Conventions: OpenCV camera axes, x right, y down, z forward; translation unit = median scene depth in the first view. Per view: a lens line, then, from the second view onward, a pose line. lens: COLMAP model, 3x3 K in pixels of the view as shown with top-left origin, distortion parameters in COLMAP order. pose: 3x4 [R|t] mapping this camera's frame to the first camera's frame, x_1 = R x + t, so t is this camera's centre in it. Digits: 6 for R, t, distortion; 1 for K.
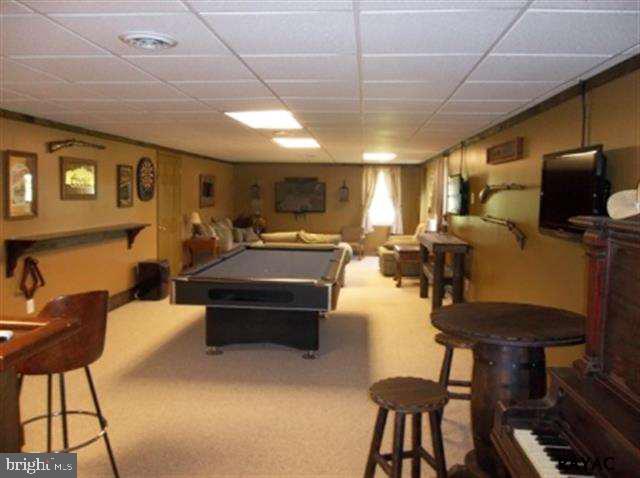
lens RADIAL K [[516.2, 0, 330.0], [0, 516.2, 236.5], [0, 0, 1]] dist [-0.009840, -0.003266]
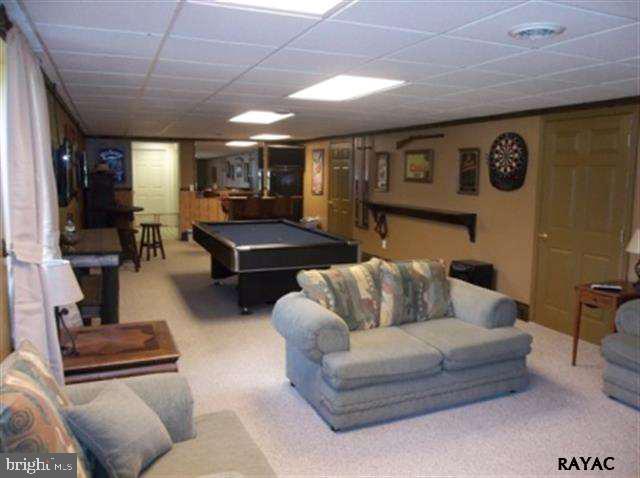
lens RADIAL K [[516.2, 0, 330.0], [0, 516.2, 236.5], [0, 0, 1]] dist [-0.009840, -0.003266]
pose [[-0.891075, 0.030057, -0.452860, 0.238162], [-0.064448, 0.979314, 0.191809, -0.143746], [0.449257, 0.200102, -0.870705, 1.711700]]
